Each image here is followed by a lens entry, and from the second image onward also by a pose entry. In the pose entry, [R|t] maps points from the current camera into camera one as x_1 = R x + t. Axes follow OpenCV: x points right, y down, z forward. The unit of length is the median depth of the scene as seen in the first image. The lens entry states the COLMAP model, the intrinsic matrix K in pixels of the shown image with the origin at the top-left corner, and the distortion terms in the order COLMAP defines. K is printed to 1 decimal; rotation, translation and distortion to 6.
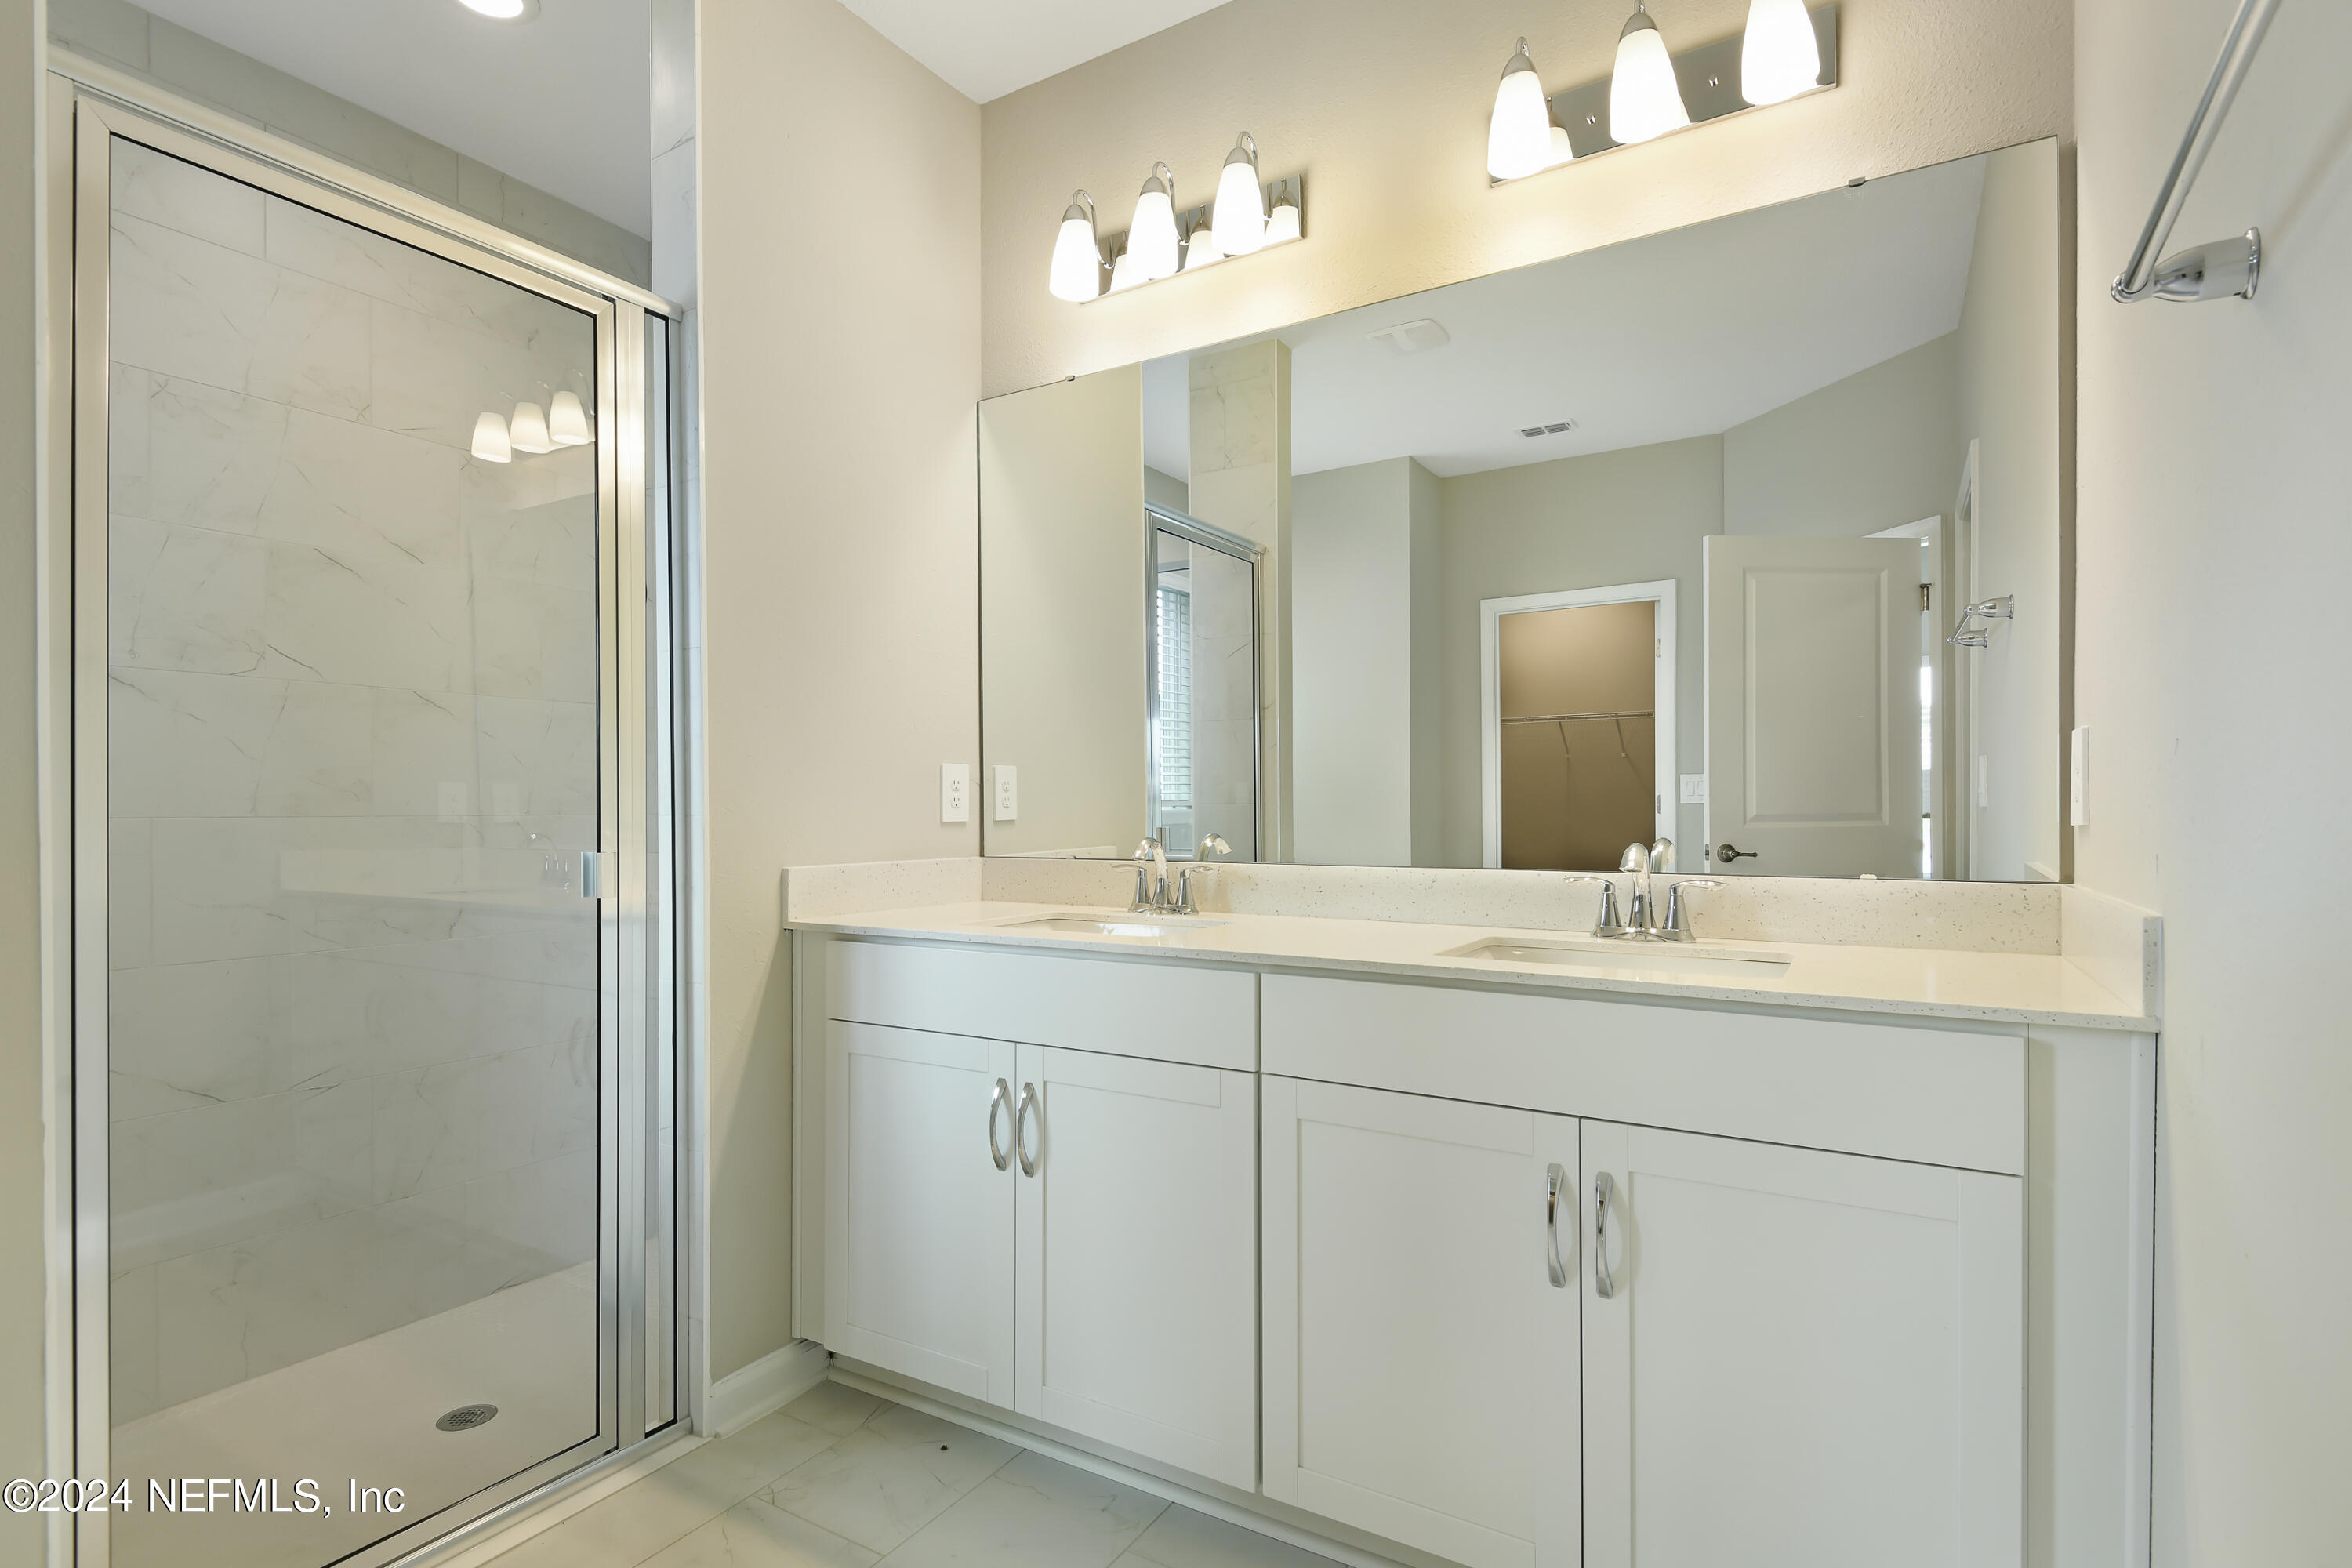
lens RADIAL K [[1154.5, 0, 1176.0], [0, 1154.5, 784.0], [0, 0, 1]] dist [0.003275, -0.000438]
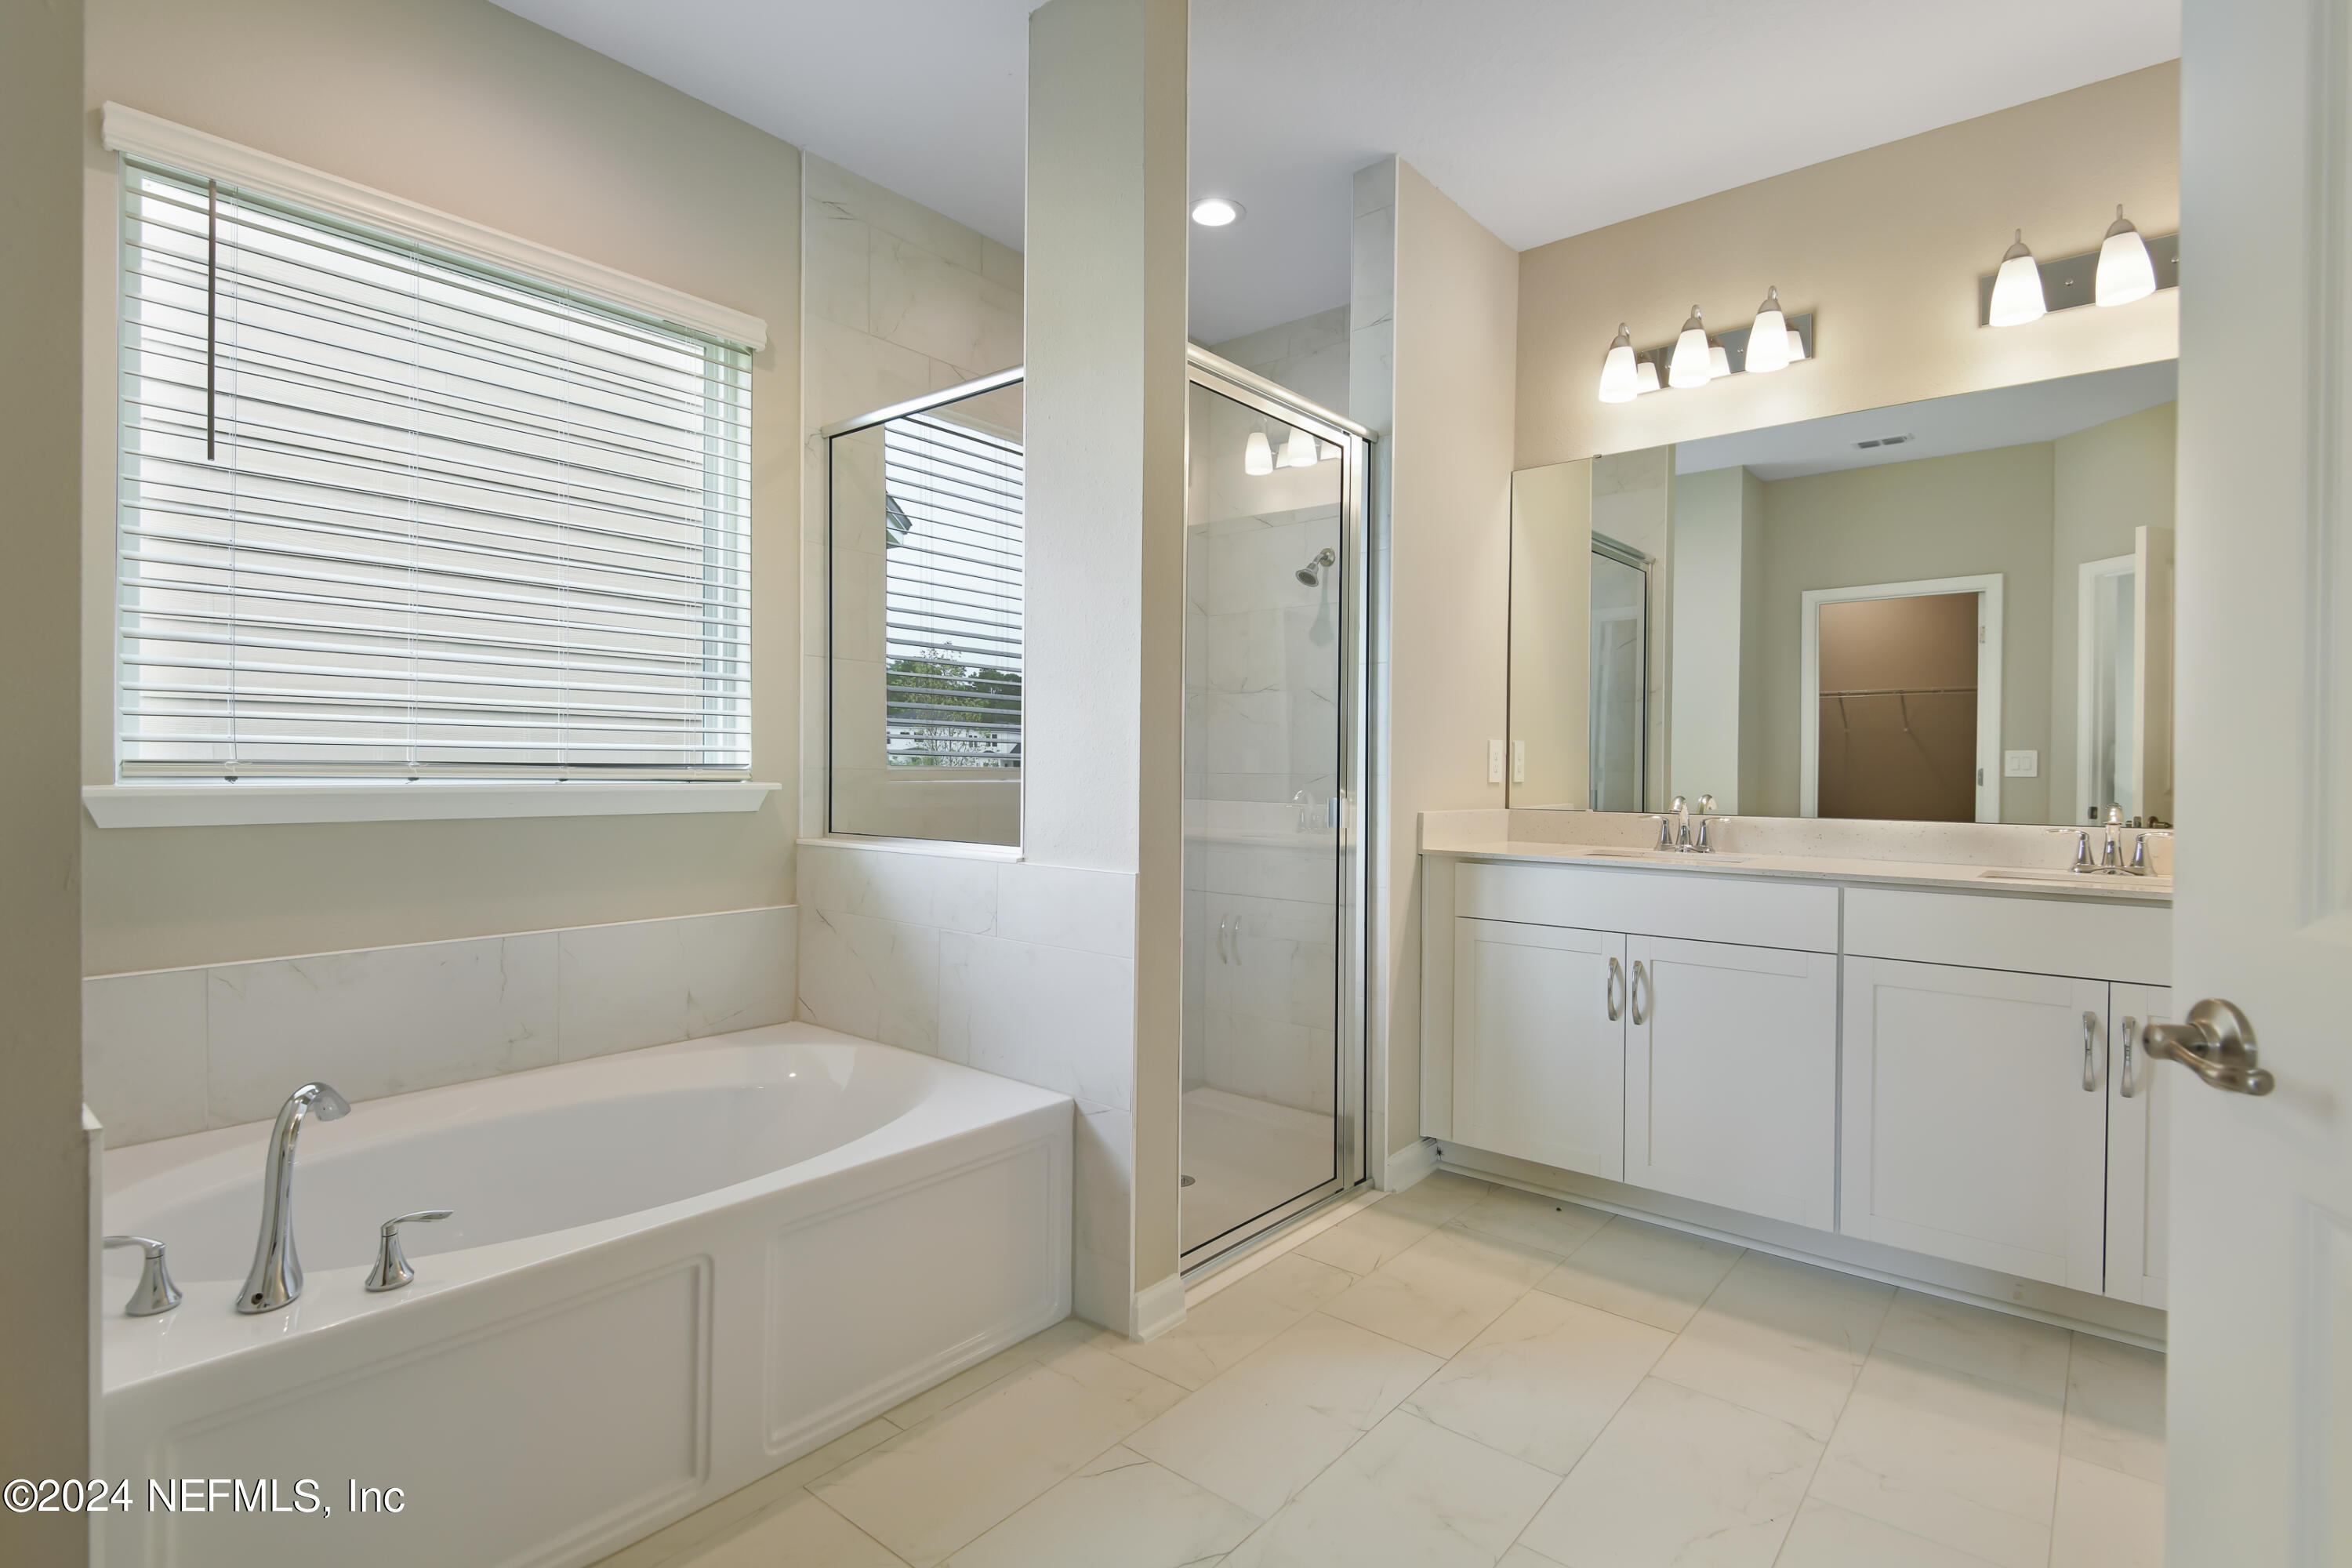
lens RADIAL K [[1138.0, 0, 1120.9], [0, 1138.0, 758.6], [0, 0, 1]] dist [0.001716, -0.015385]
pose [[0.985173, 0.013193, -0.171057, -0.458578], [-0.011317, 0.999865, 0.011938, -0.007280], [0.171191, -0.009825, 0.985189, -0.461441]]
